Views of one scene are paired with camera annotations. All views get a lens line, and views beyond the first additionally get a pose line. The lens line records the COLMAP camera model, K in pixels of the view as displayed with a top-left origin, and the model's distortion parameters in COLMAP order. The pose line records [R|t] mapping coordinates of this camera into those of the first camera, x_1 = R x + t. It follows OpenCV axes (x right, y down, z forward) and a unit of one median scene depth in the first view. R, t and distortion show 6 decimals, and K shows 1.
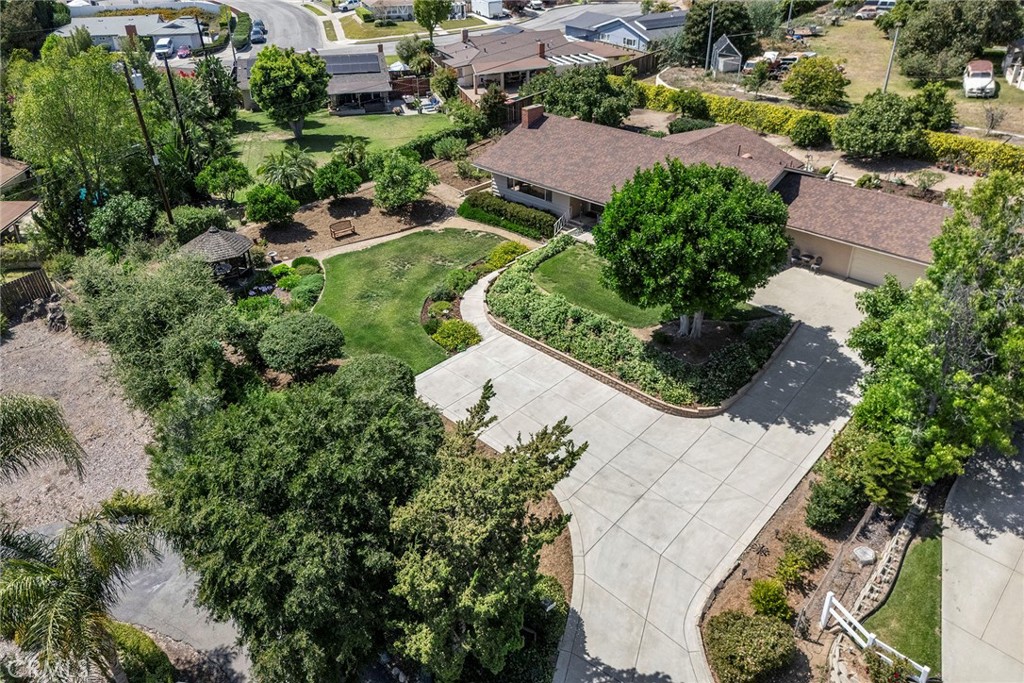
lens RADIAL K [[718.8, 0, 512.0], [0, 718.8, 341.5], [0, 0, 1]] dist [0.096202, -0.108791]
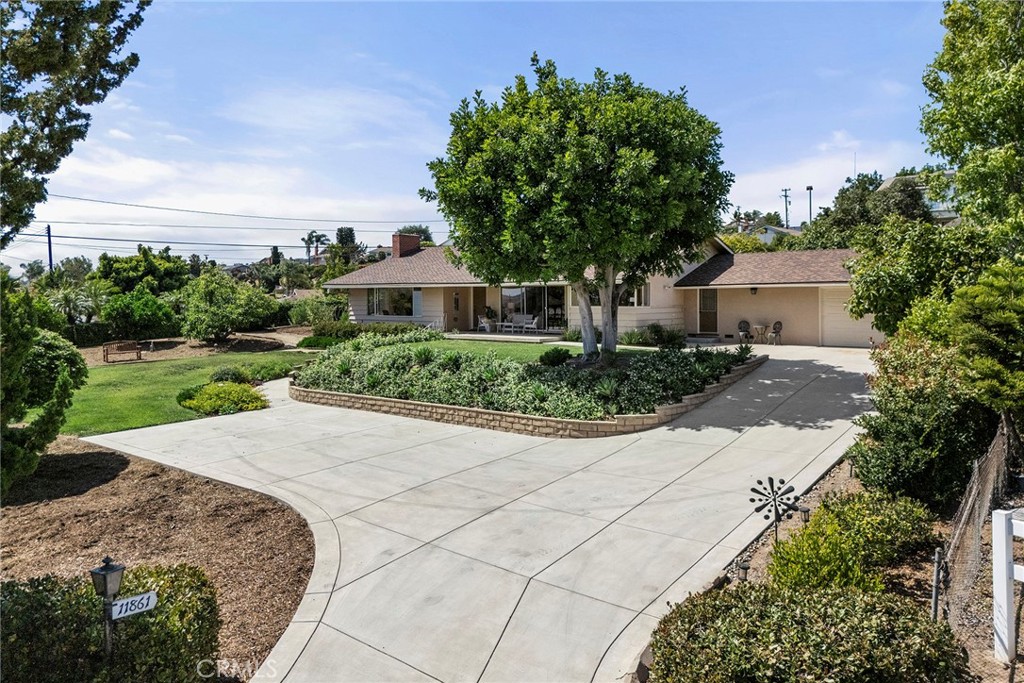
lens RADIAL K [[754.7, 0, 512.0], [0, 754.7, 341.5], [0, 0, 1]] dist [0.062506, -0.048020]
pose [[0.996508, 0.007867, 0.083120, 0.124966], [0.031151, 0.888634, -0.457558, 0.287032], [-0.077463, 0.458550, 0.885286, 0.453484]]
